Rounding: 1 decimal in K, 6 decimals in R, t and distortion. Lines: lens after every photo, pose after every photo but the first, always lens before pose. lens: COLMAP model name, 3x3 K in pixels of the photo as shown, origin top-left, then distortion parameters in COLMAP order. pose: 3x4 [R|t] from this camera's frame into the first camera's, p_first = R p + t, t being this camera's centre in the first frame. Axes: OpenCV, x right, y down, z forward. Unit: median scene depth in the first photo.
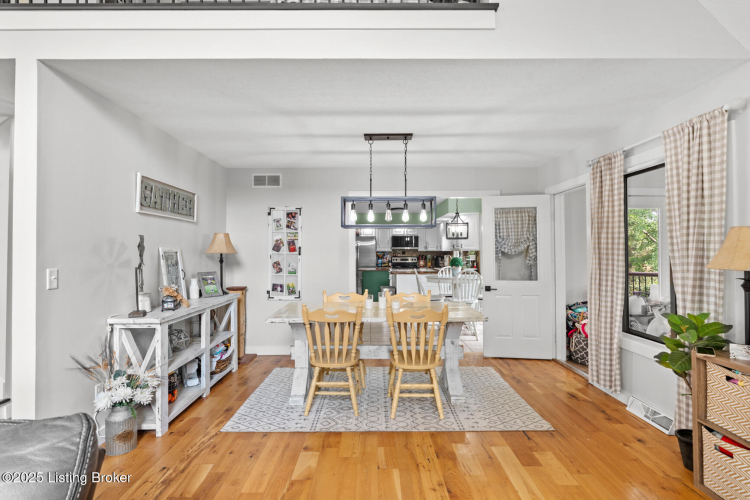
lens RADIAL K [[381.5, 0, 376.4], [0, 381.5, 237.1], [0, 0, 1]] dist [-0.000631, -0.000336]
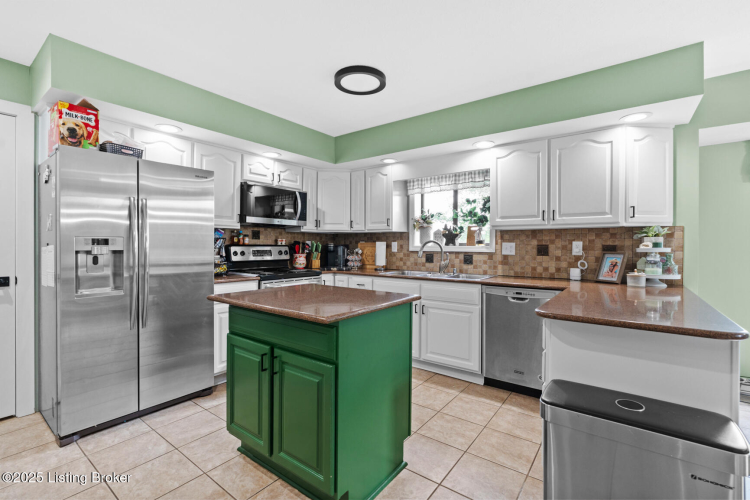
lens RADIAL K [[337.2, 0, 375.0], [0, 337.2, 250.0], [0, 0, 1]] dist [0.000792, 0.000056]
pose [[0.611656, -0.000396, 0.791124, -0.379729], [-0.029541, 0.999291, 0.023340, 0.139168], [-0.790572, -0.037647, 0.611211, 2.183155]]
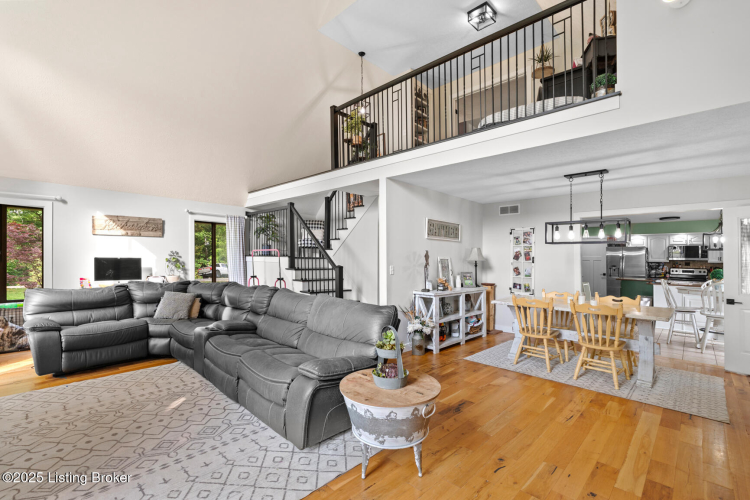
lens RADIAL K [[337.2, 0, 375.0], [0, 337.2, 250.0], [0, 0, 1]] dist [0.000792, 0.000056]
pose [[0.713157, -0.003644, -0.700995, 0.326280], [0.010958, 0.999922, 0.005950, -0.016945], [0.700919, -0.011924, 0.713142, -0.337860]]
